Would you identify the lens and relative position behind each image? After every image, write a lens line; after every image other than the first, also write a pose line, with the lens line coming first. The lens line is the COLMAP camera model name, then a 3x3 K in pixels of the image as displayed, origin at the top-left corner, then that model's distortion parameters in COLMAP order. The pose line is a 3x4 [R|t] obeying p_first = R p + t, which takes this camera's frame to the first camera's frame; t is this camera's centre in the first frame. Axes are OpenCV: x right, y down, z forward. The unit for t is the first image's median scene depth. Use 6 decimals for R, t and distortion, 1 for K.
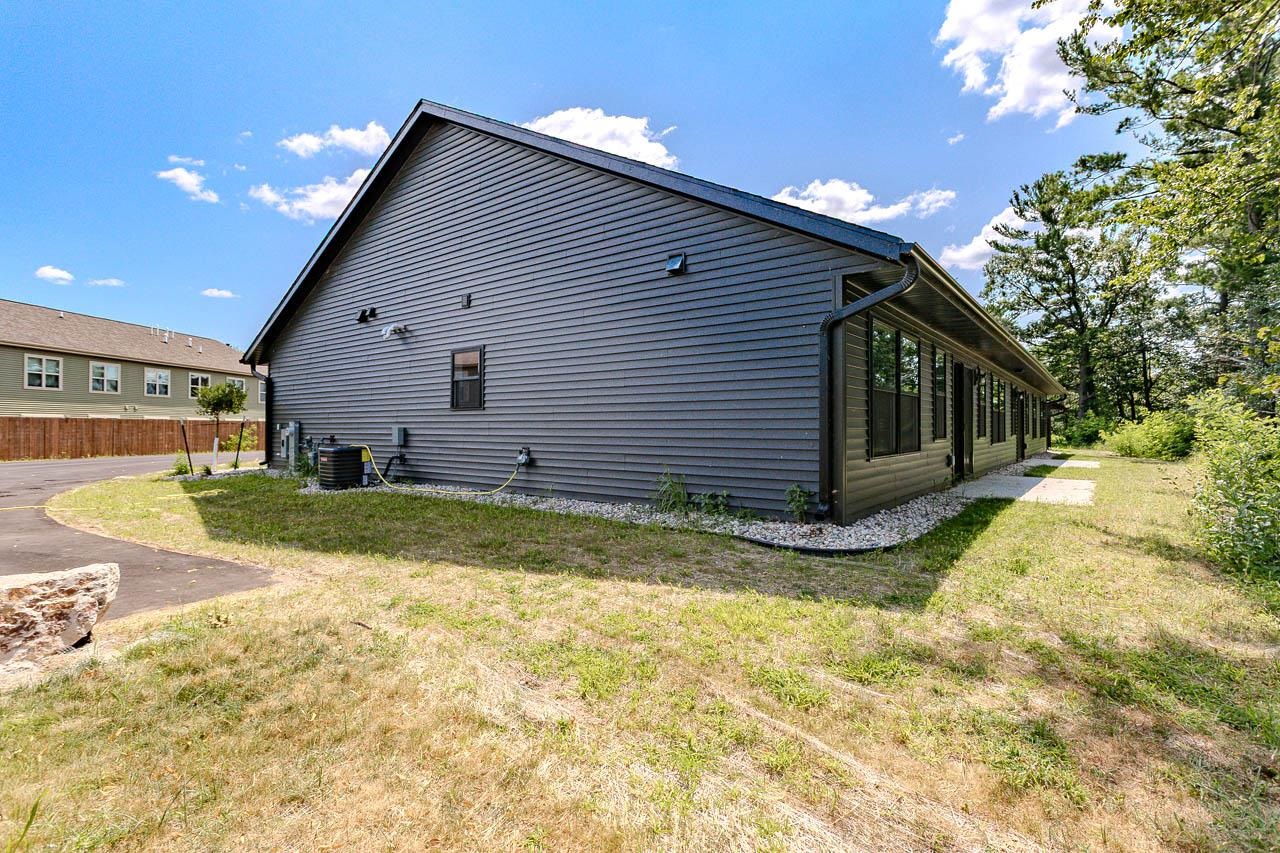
lens RADIAL K [[608.8, 0, 639.4], [0, 608.8, 422.4], [0, 0, 1]] dist [-0.001381, 0.003608]
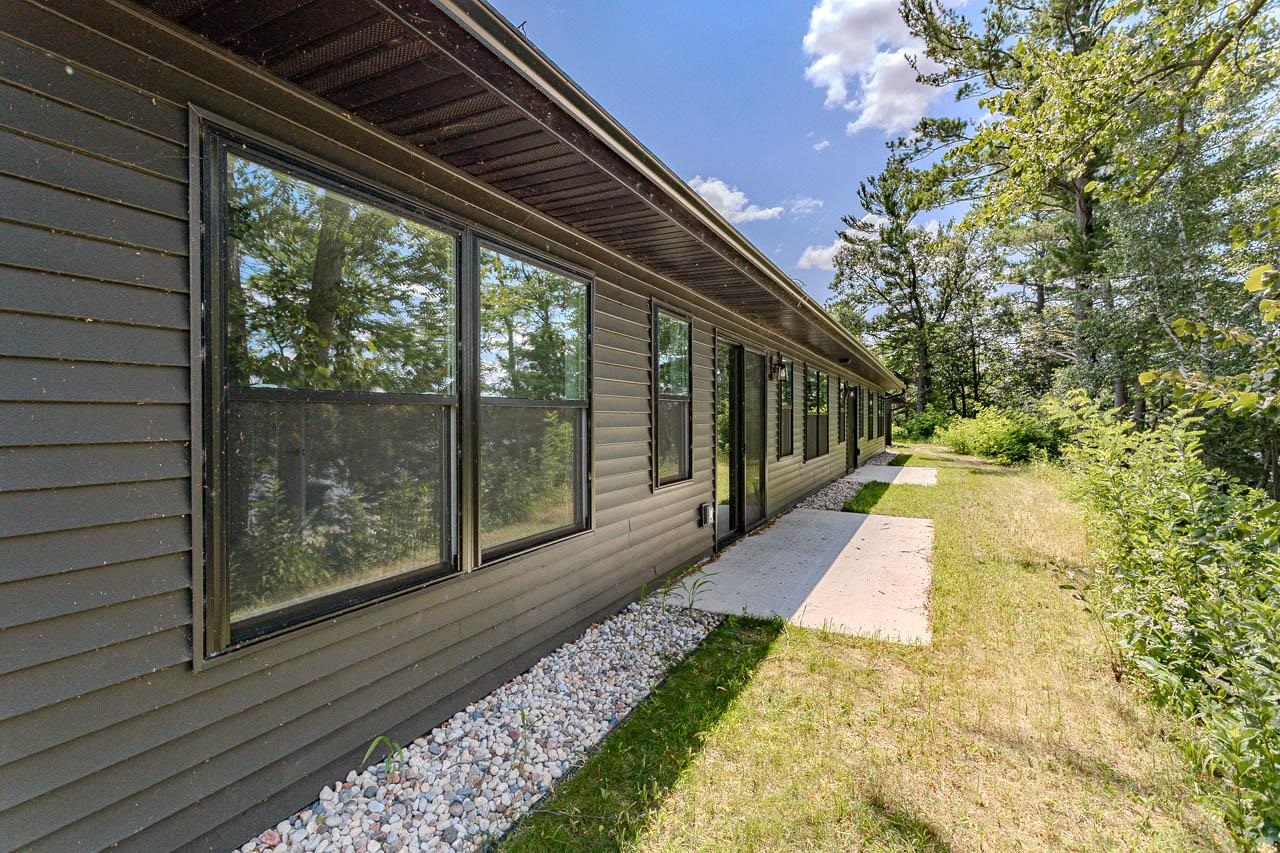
lens RADIAL K [[608.8, 0, 636.7], [0, 608.8, 421.2], [0, 0, 1]] dist [-0.001381, 0.003608]
pose [[0.981649, -0.001386, 0.190691, 0.069034], [-0.001893, 0.999853, 0.017014, -0.006768], [-0.190686, -0.017063, 0.981503, 0.093566]]
